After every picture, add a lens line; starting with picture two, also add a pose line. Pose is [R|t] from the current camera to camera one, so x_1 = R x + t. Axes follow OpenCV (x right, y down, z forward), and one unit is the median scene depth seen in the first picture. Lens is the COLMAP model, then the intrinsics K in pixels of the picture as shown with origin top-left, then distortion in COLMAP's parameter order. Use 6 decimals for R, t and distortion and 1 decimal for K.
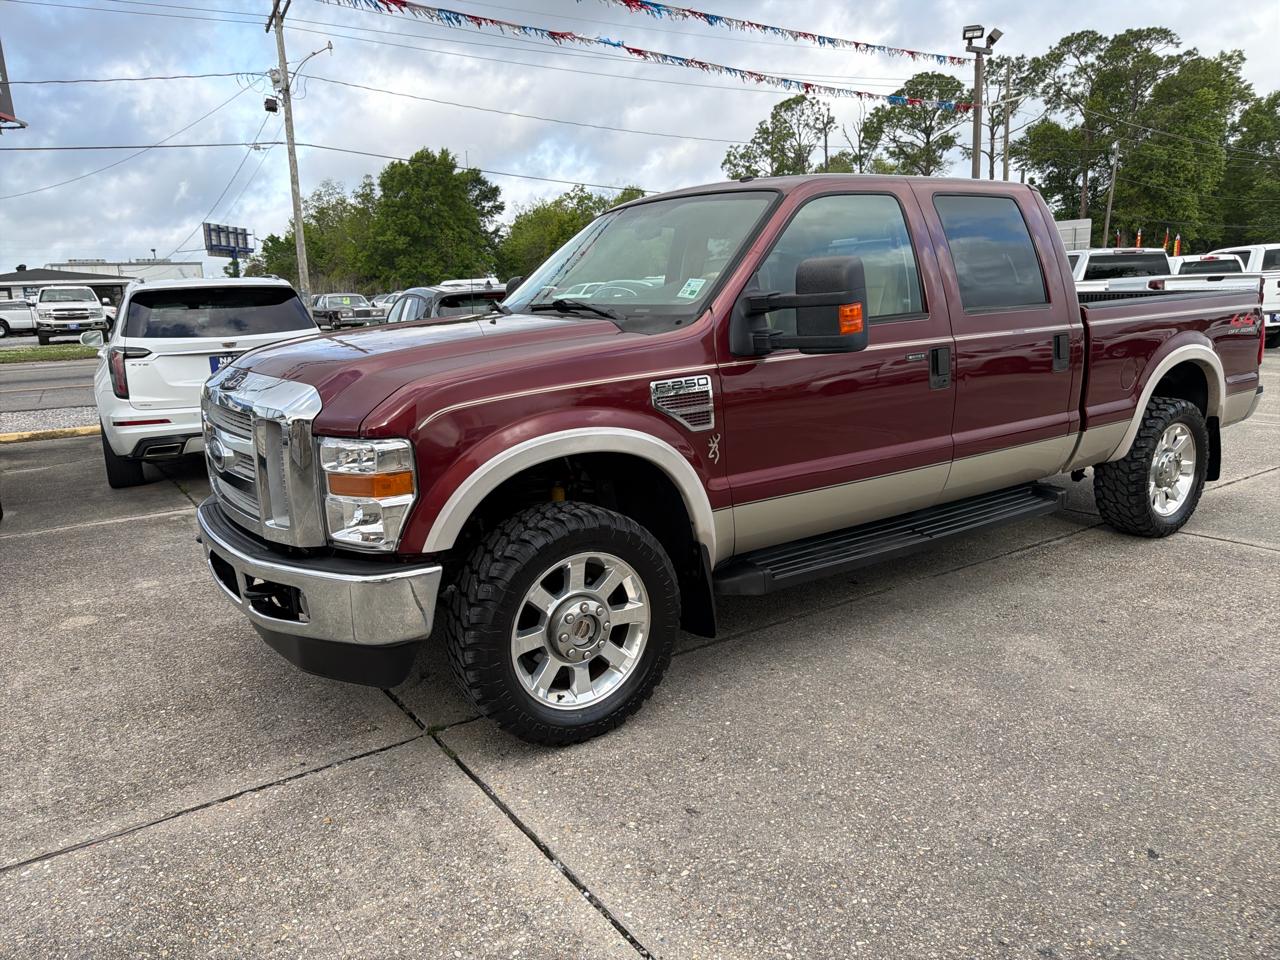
lens RADIAL K [[897.2, 0, 639.0], [0, 897.2, 484.2], [0, 0, 1]] dist [-0.001794, -0.003474]
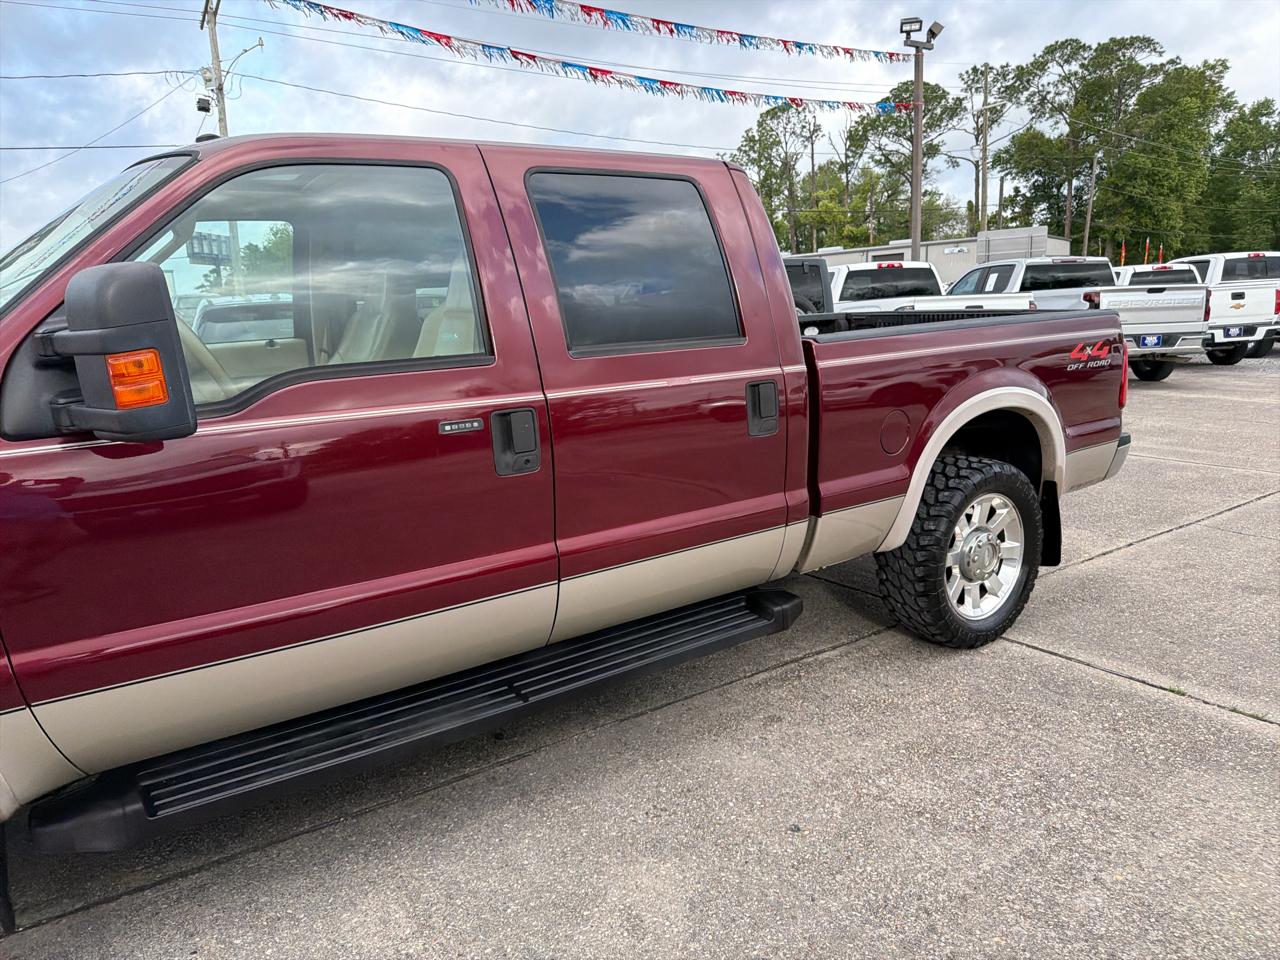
lens RADIAL K [[898.1, 0, 643.0], [0, 898.1, 483.7], [0, 0, 1]] dist [0.002555, -0.008408]
pose [[0.999941, 0.000465, 0.010814, 0.083815], [-0.000367, 0.999959, -0.009077, -0.018771], [-0.010818, 0.009073, 0.999900, 0.073452]]
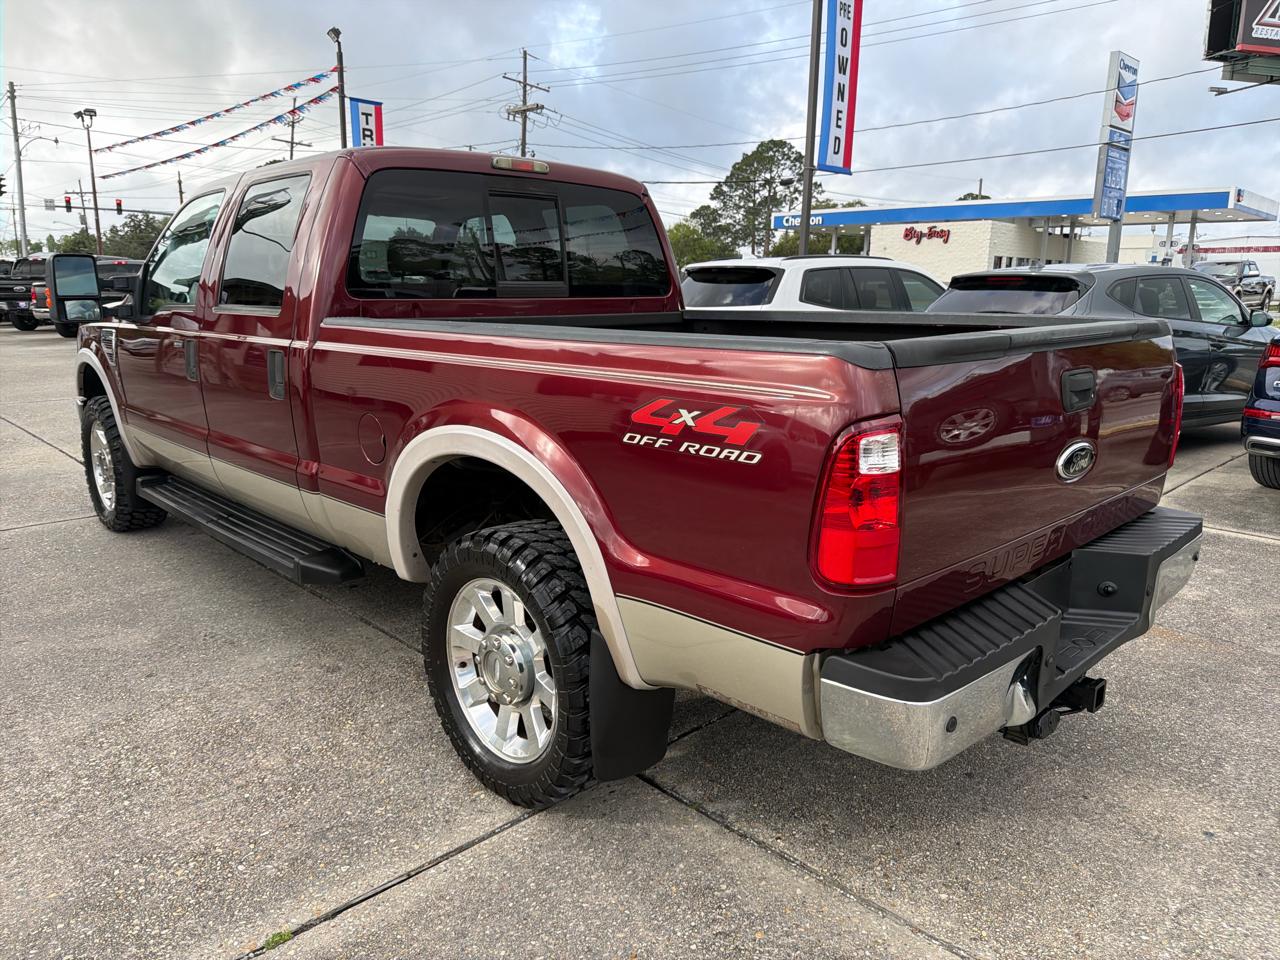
lens RADIAL K [[898.1, 0, 643.0], [0, 898.1, 483.7], [0, 0, 1]] dist [0.002555, -0.008408]
pose [[0.168696, 0.247243, -0.954155, 0.289573], [-0.220308, 0.952997, 0.207992, -0.065070], [0.960732, 0.175121, 0.215236, 0.259422]]
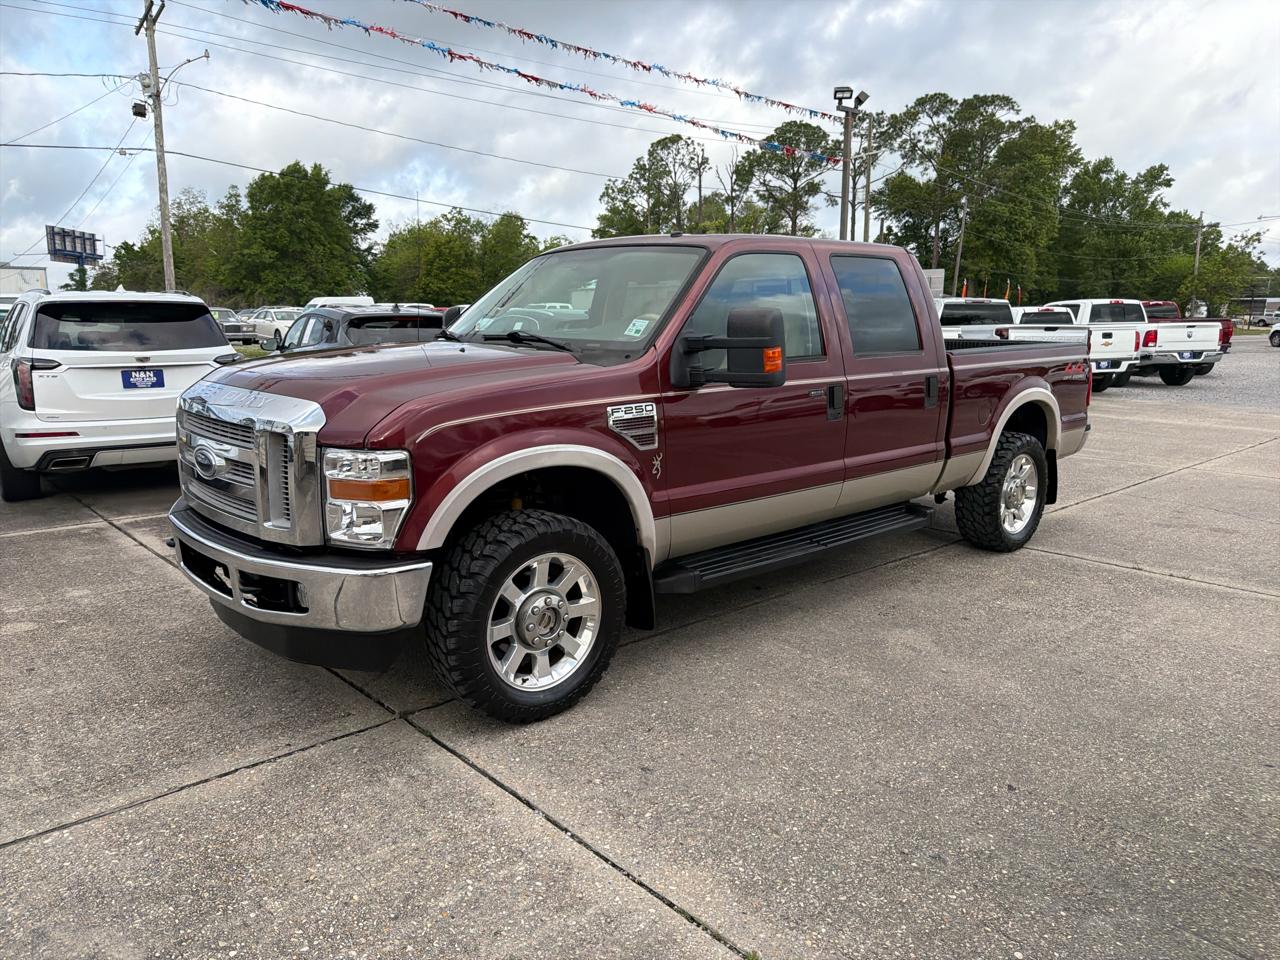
lens RADIAL K [[889.2, 0, 637.3], [0, 889.2, 490.0], [0, 0, 1]] dist [0.036333, -0.054870]
pose [[0.990193, 0.013643, 0.139038, -0.016742], [-0.010406, 0.999658, -0.023980, 0.003282], [-0.139318, 0.022298, 0.989997, -0.023893]]
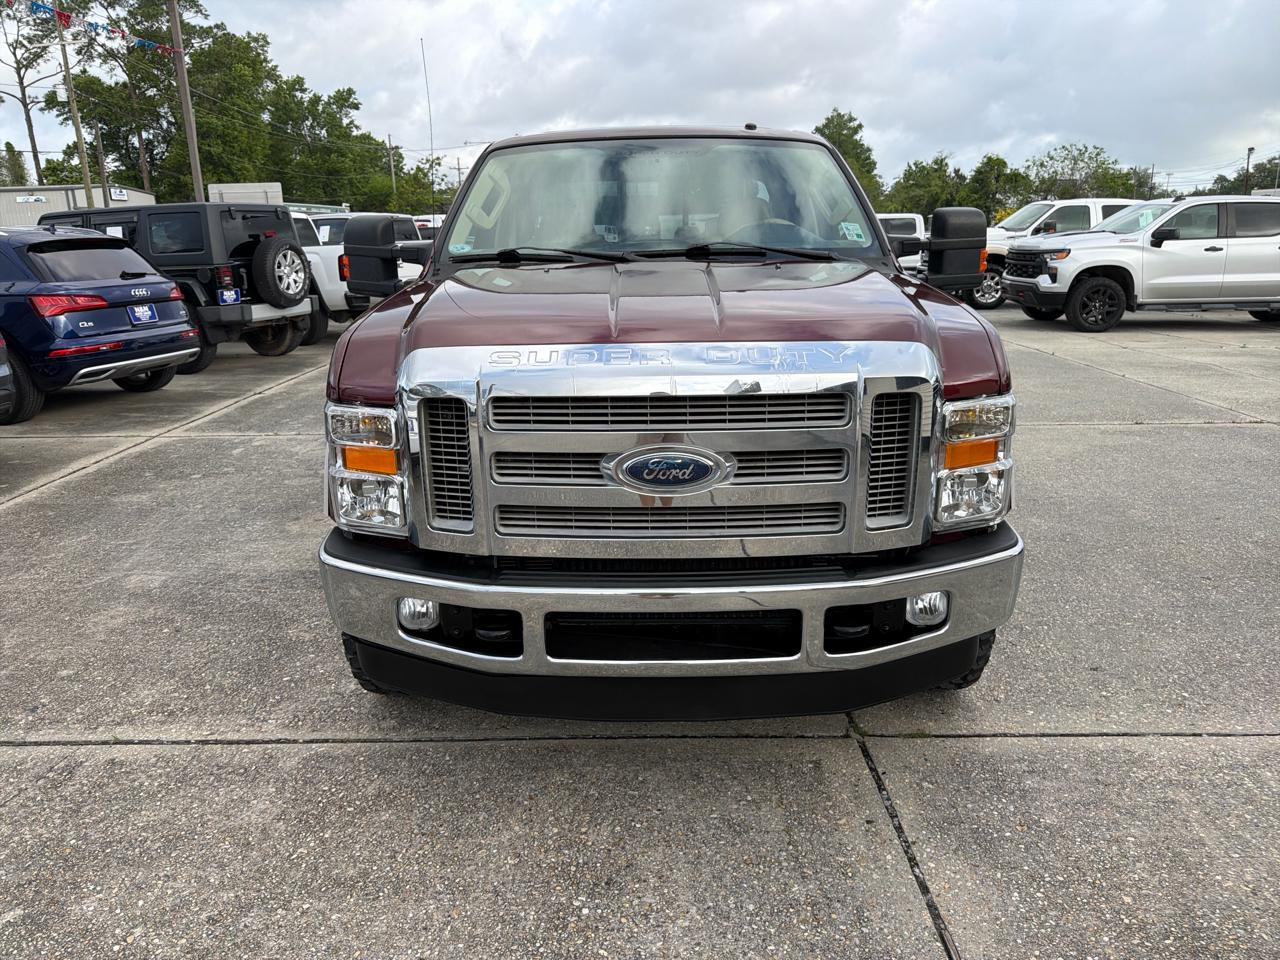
lens RADIAL K [[896.6, 0, 637.9], [0, 896.6, 477.4], [0, 0, 1]] dist [-0.001839, -0.002976]
pose [[0.579744, -0.192352, 0.791768, -0.166405], [0.169461, 0.978951, 0.113744, -0.017849], [-0.796981, 0.068232, 0.600138, 0.103495]]
